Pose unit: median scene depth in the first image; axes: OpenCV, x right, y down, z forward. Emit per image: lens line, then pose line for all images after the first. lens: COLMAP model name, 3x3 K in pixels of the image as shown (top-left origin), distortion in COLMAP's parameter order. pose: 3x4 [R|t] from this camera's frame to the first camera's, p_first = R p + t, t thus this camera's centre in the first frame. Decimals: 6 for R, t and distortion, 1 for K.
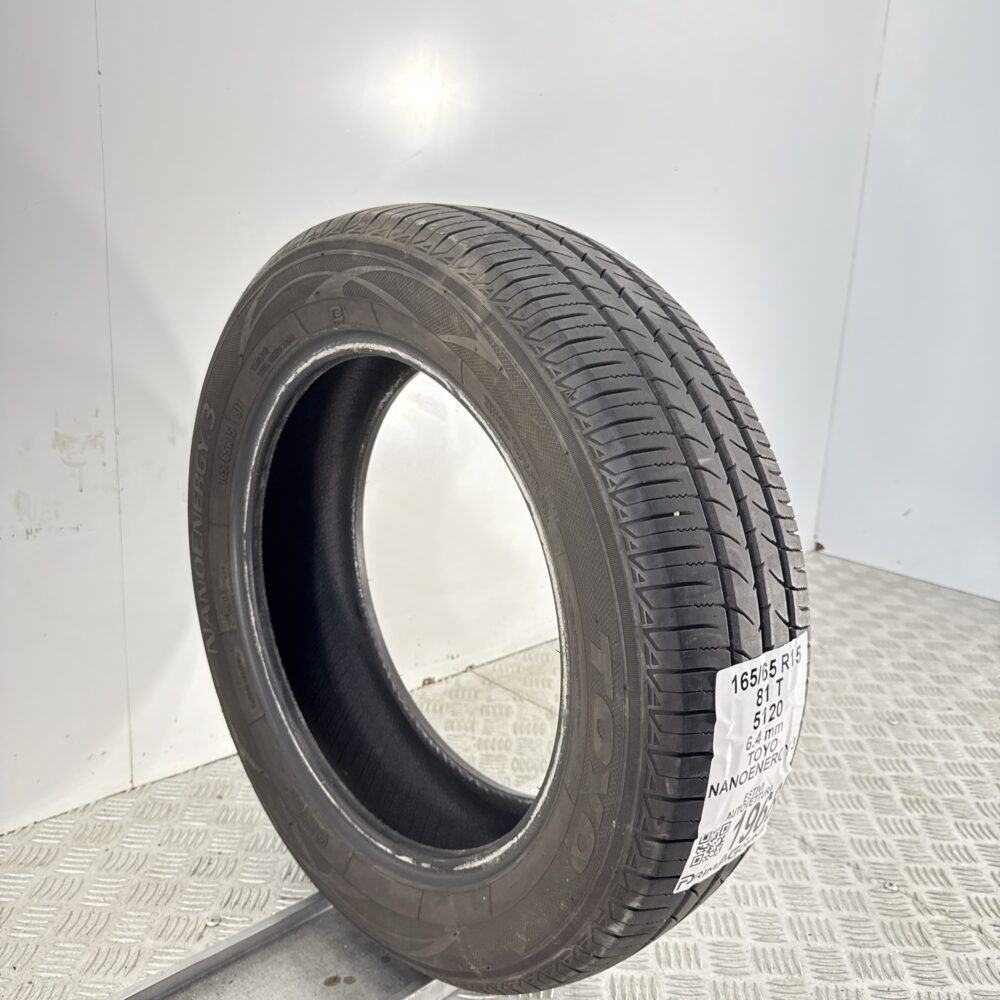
lens RADIAL K [[992.9, 0, 500.0], [0, 992.9, 500.0], [0, 0, 1]] dist [0.146140, -0.253625]
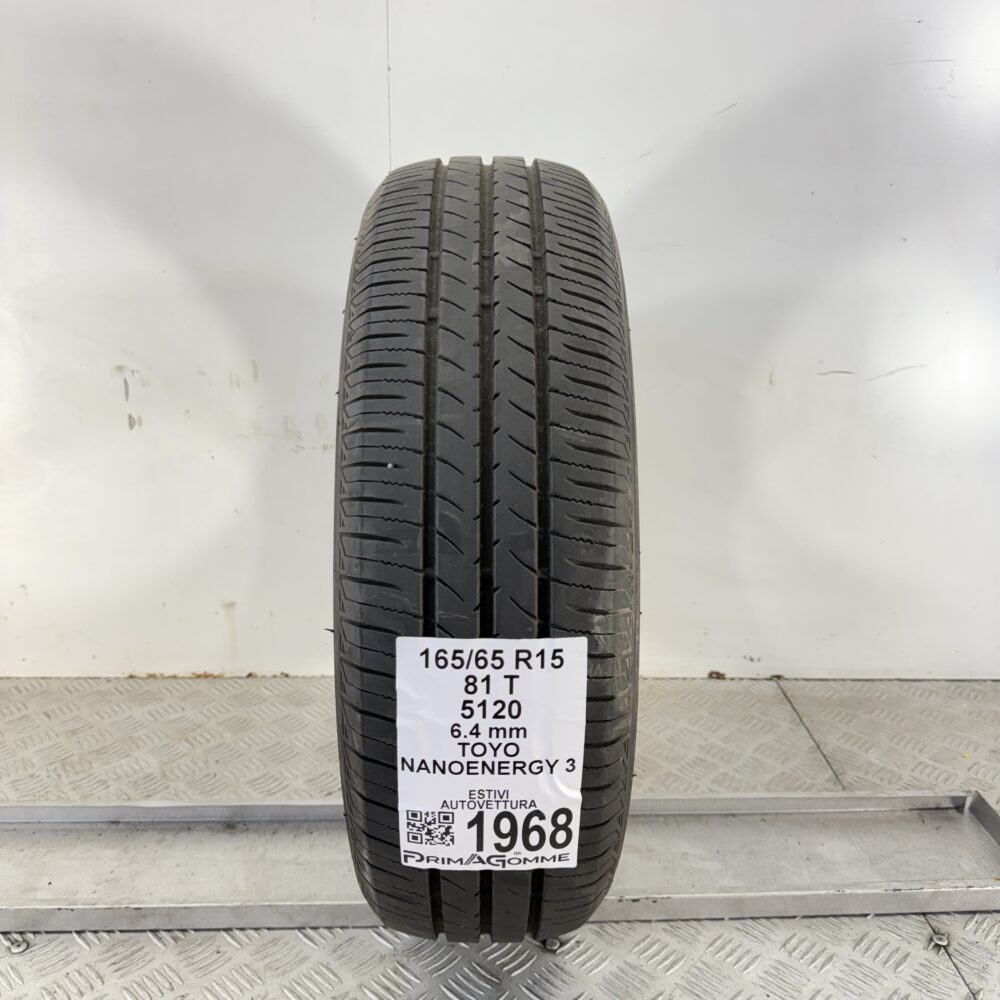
lens RADIAL K [[992.9, 0, 500.0], [0, 992.9, 500.0], [0, 0, 1]] dist [0.146140, -0.253625]
pose [[0.726989, 0.156946, -0.668472, 0.843755], [-0.150509, 0.986276, 0.067876, -0.032134], [0.669951, 0.051265, 0.740633, 0.341384]]
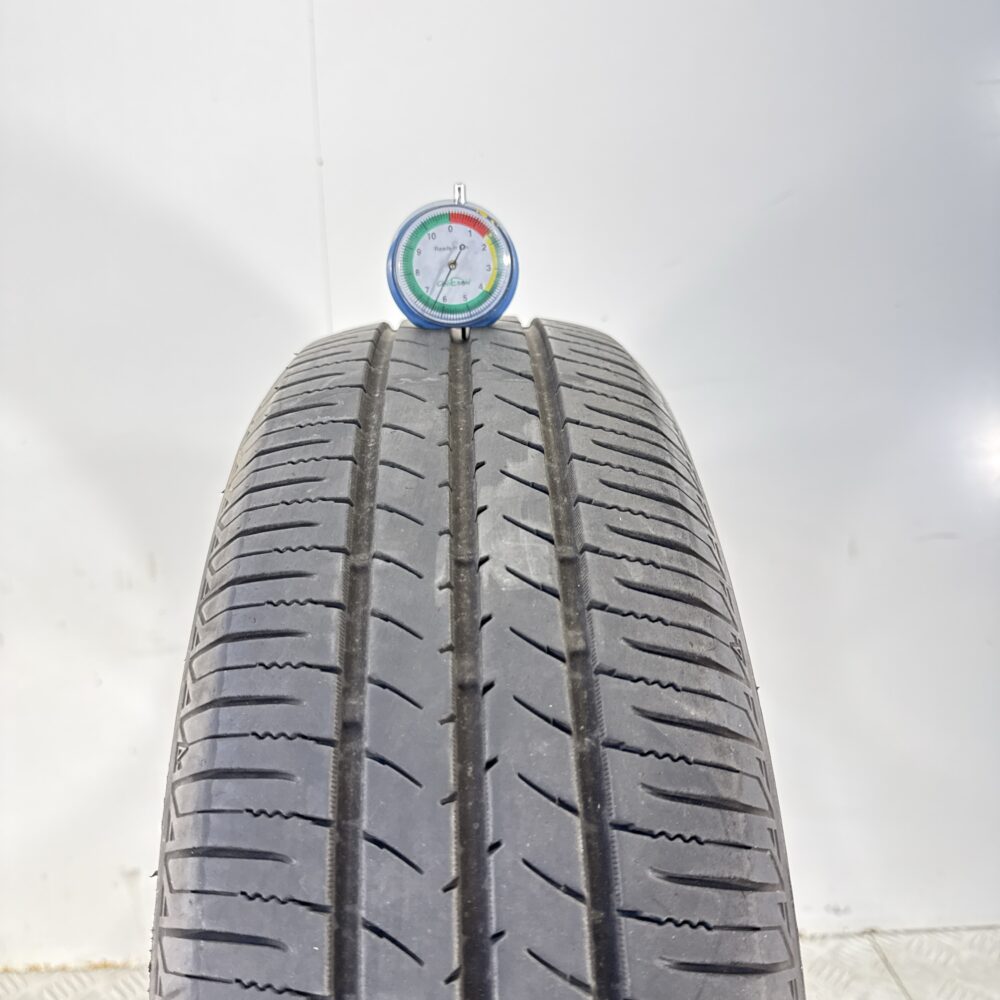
lens RADIAL K [[992.9, 0, 500.0], [0, 992.9, 500.0], [0, 0, 1]] dist [0.146140, -0.253625]
pose [[0.741065, 0.090563, -0.665297, 0.488596], [-0.114622, 0.993380, 0.007547, -0.225315], [0.661577, 0.070665, 0.746540, 0.679934]]
